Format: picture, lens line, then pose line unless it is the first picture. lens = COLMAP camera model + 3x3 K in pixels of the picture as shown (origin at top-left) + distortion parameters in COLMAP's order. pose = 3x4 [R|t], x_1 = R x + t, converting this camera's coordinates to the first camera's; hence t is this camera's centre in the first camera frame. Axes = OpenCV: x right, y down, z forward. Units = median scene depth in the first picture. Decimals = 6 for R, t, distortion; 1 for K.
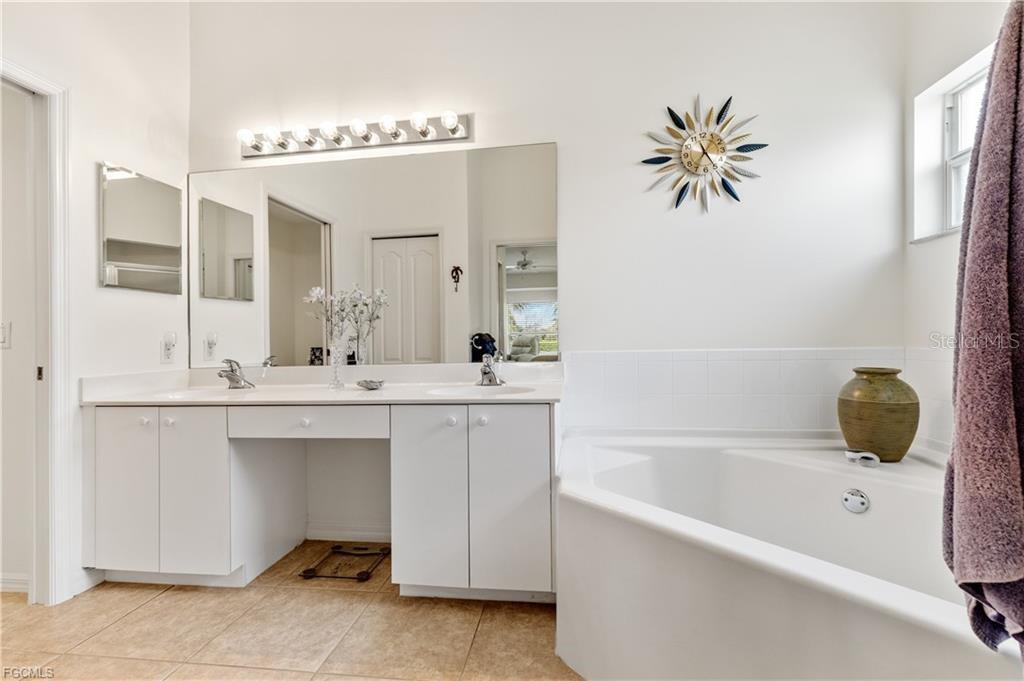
lens RADIAL K [[458.7, 0, 512.8], [0, 458.7, 341.1], [0, 0, 1]] dist [0.001018, 0.000103]
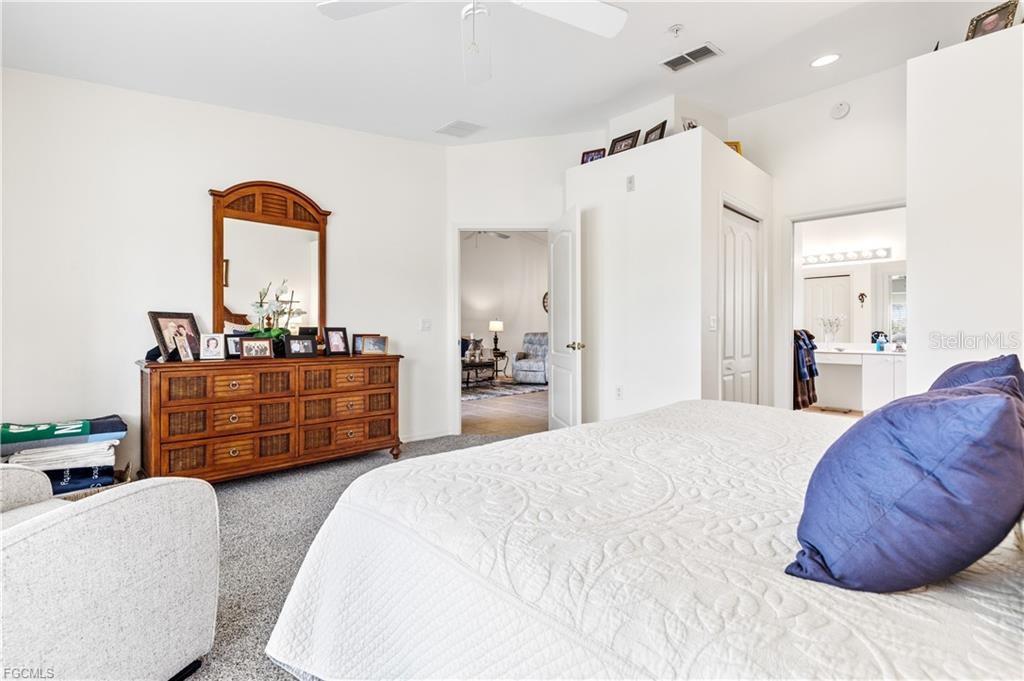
lens RADIAL K [[458.7, 0, 514.0], [0, 458.7, 335.2], [0, 0, 1]] dist [0.001018, 0.000103]
pose [[0.788314, 0.010534, -0.615182, -0.090048], [-0.006119, 0.999938, 0.009281, -0.006077], [0.615242, -0.003552, 0.788330, -1.279757]]
